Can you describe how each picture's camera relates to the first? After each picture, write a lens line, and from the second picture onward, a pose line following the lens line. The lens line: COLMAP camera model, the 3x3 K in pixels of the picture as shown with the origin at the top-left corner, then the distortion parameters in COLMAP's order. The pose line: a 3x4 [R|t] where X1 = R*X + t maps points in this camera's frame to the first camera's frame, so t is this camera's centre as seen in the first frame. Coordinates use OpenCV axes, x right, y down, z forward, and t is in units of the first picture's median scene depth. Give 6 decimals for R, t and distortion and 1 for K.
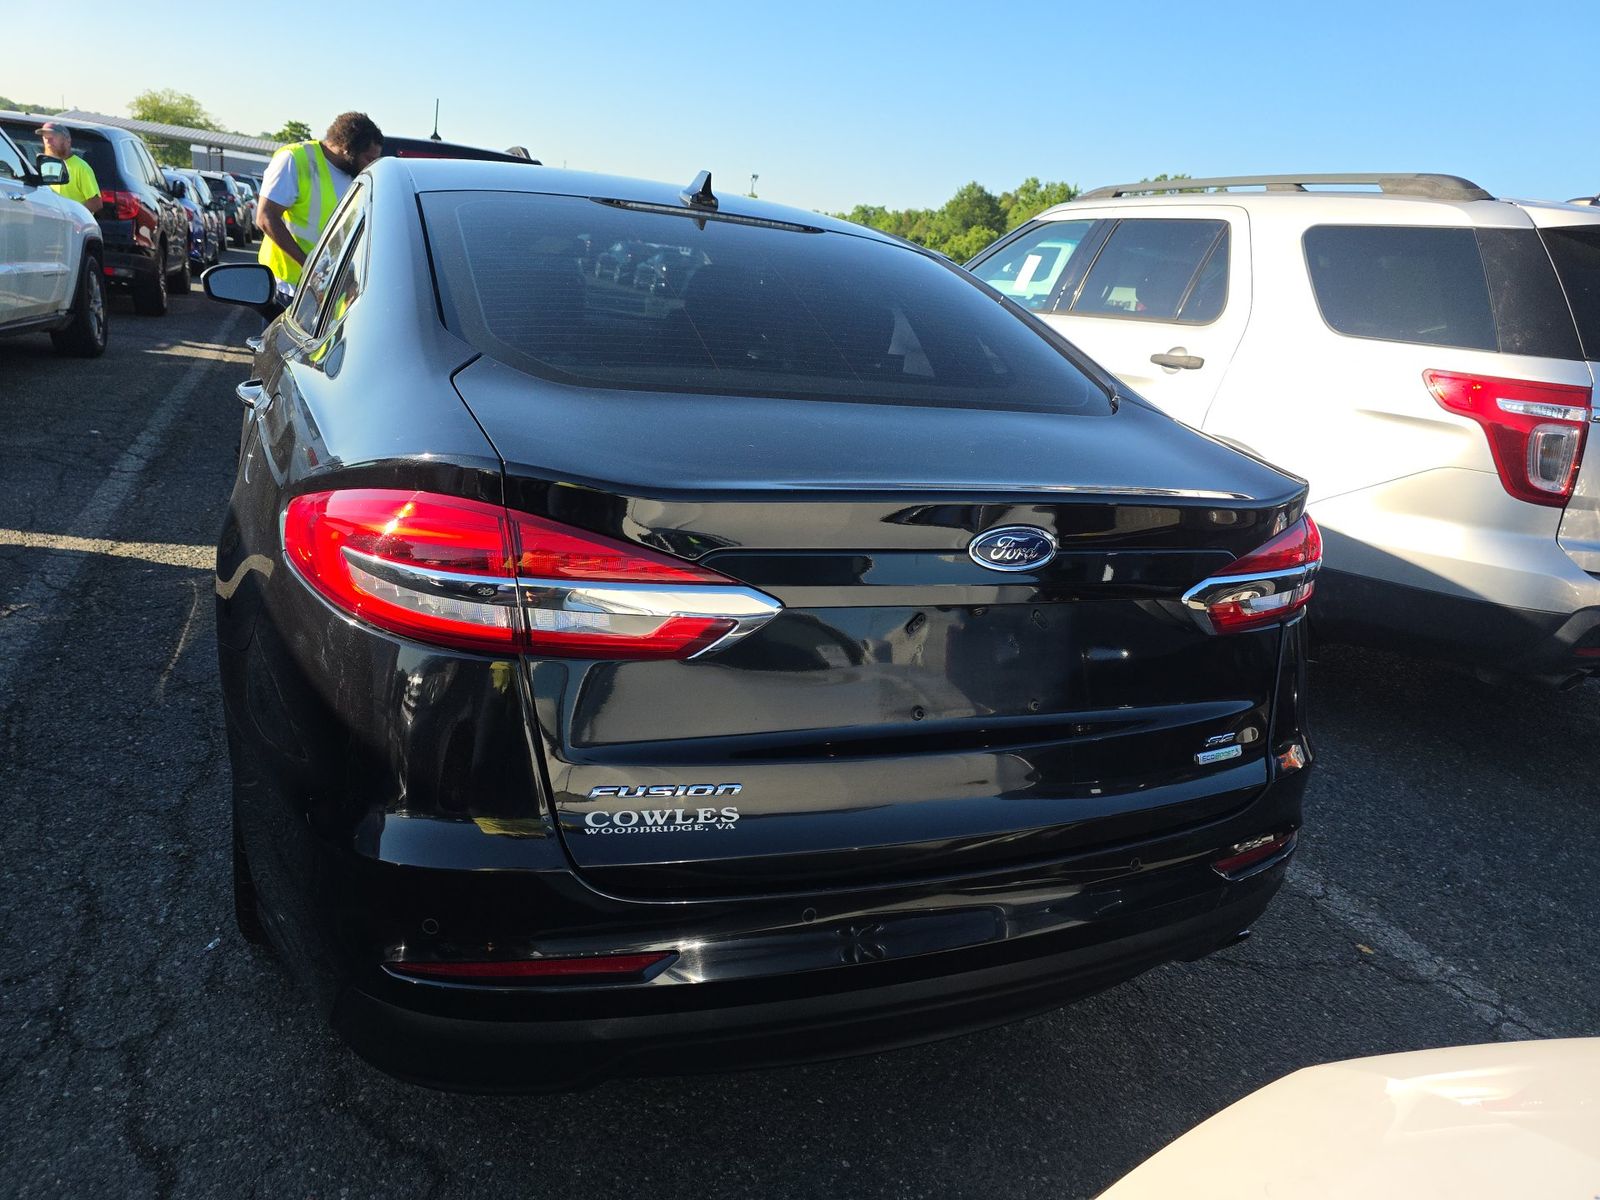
lens RADIAL K [[1267.7, 0, 800.2], [0, 1267.7, 577.7], [0, 0, 1]] dist [0.043668, -0.044899]
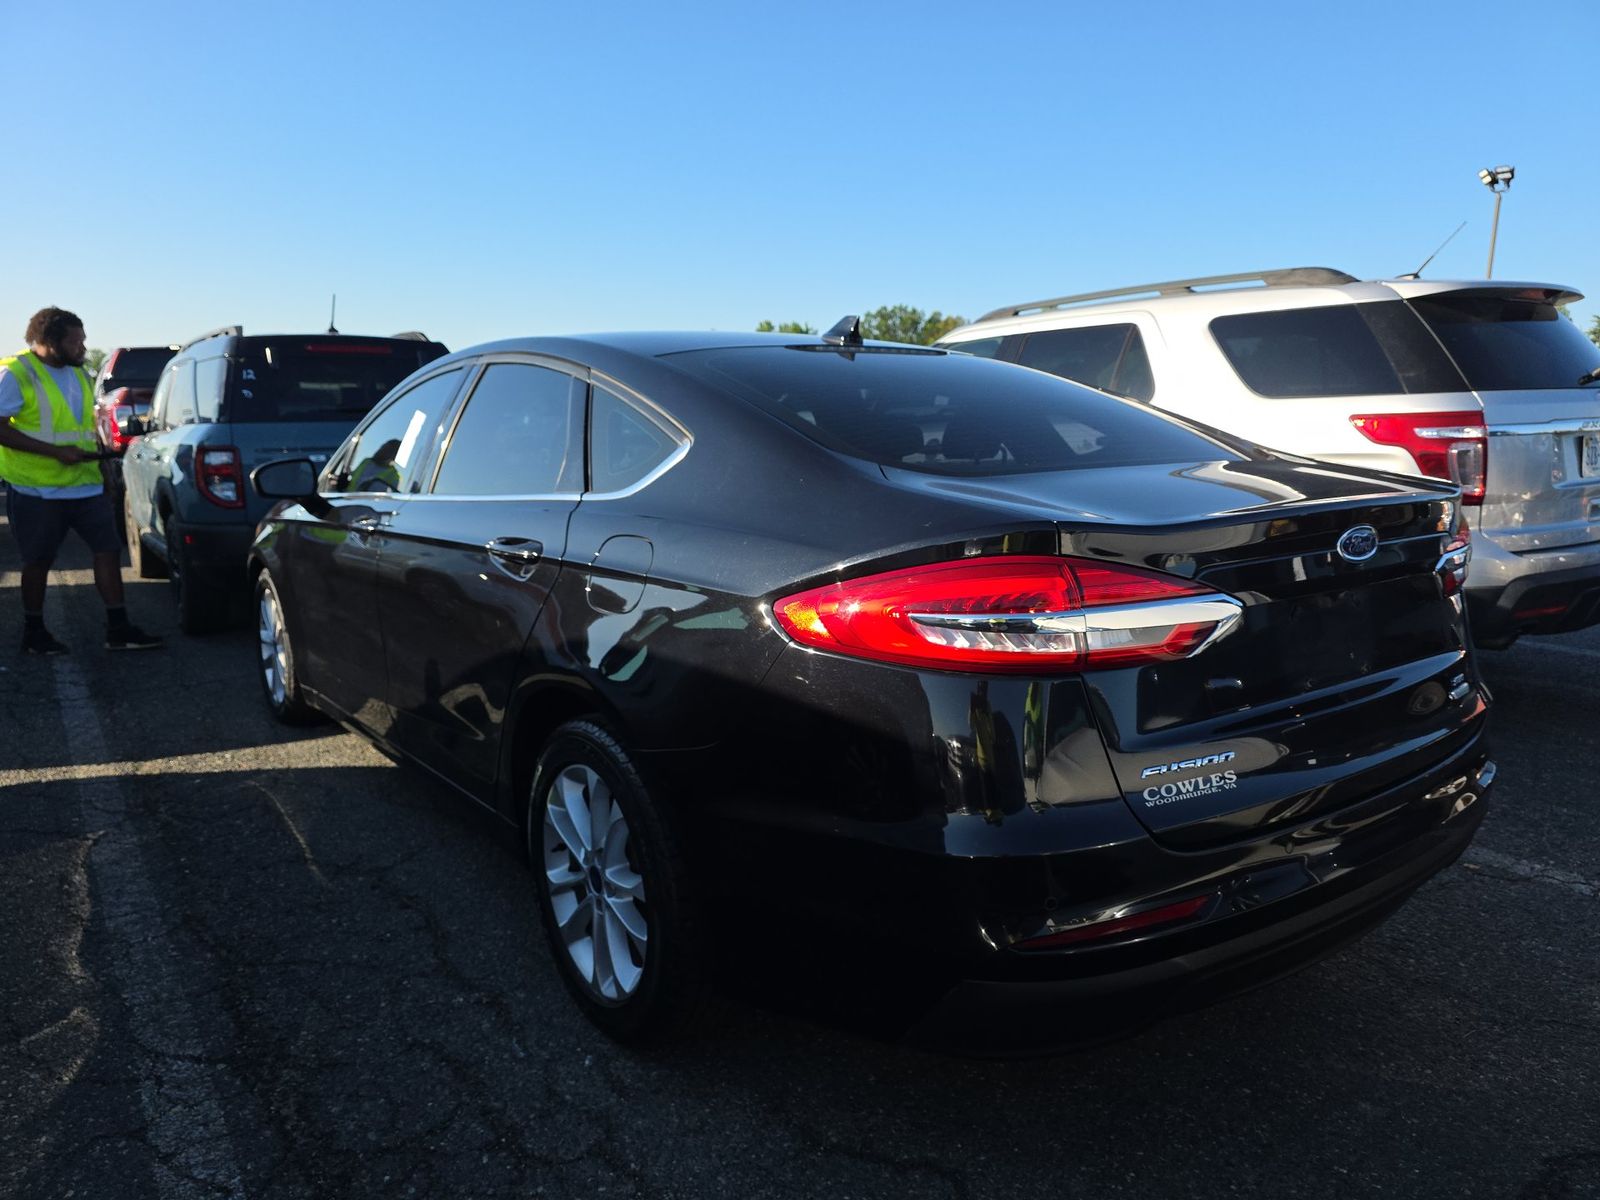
lens RADIAL K [[1267.7, 0, 800.2], [0, 1267.7, 577.7], [0, 0, 1]] dist [0.043668, -0.044899]
pose [[0.961333, -0.147178, 0.232760, -0.362559], [0.173099, 0.980306, -0.095061, 0.019755], [-0.214185, 0.131676, 0.967877, -0.078291]]
